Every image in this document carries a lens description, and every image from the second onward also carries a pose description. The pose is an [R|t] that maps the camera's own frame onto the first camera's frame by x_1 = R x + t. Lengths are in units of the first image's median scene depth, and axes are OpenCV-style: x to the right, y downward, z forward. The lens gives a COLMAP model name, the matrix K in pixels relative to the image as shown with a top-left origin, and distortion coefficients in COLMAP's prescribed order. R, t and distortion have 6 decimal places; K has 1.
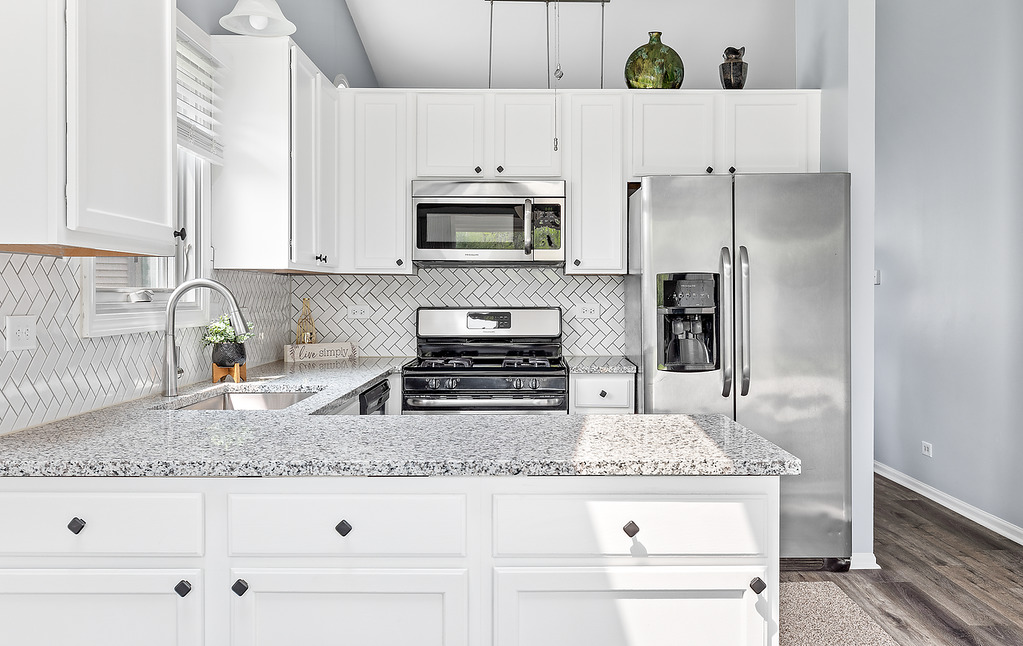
lens RADIAL K [[909.8, 0, 512.8], [0, 909.8, 301.2], [0, 0, 1]] dist [-0.001388, -0.001823]
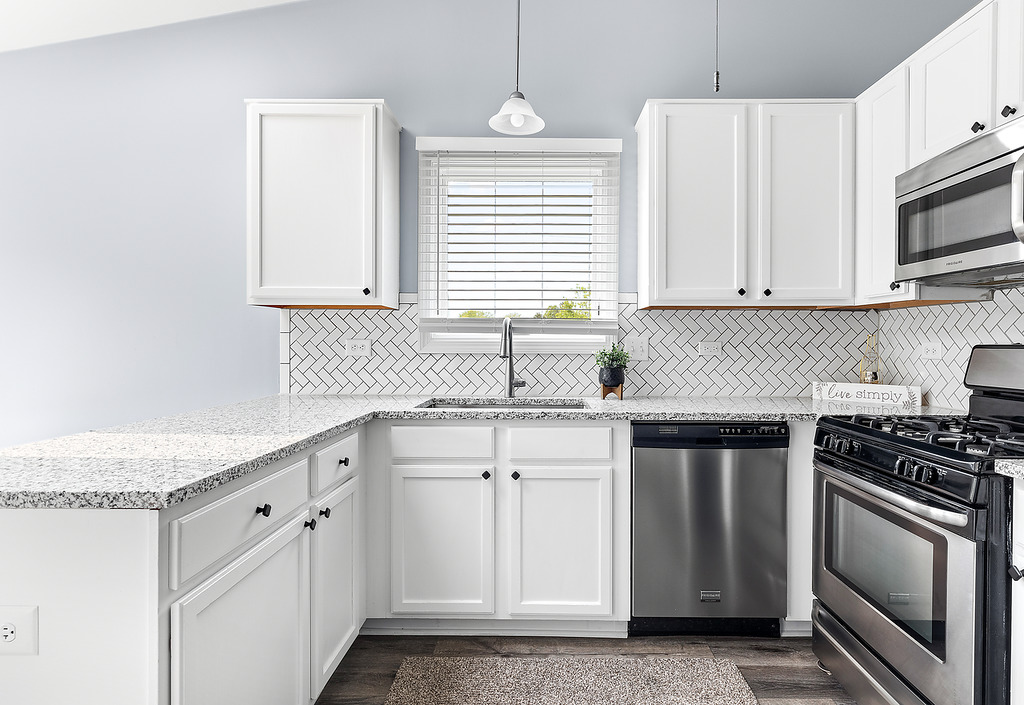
lens RADIAL K [[517.4, 0, 512.8], [0, 517.4, 337.3], [0, 0, 1]] dist [0.001197, 0.000266]
pose [[-0.001418, -0.003430, -0.999993, 0.318686], [-0.008746, 0.999956, -0.003417, 0.005035], [0.999961, 0.008741, -0.001448, 0.683537]]
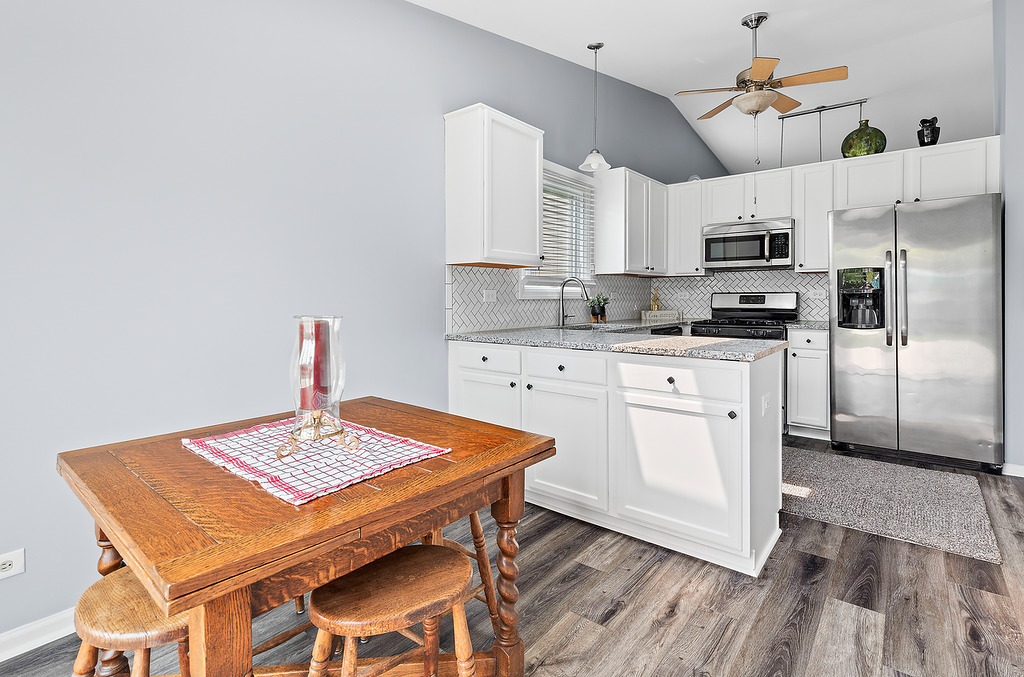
lens RADIAL K [[483.8, 0, 510.8], [0, 483.8, 297.4], [0, 0, 1]] dist [0.001053, 0.000159]
pose [[0.775287, -0.001142, -0.631608, 0.223370], [-0.001359, 0.999993, -0.003476, 0.021760], [0.631608, 0.003553, 0.775280, -0.058379]]
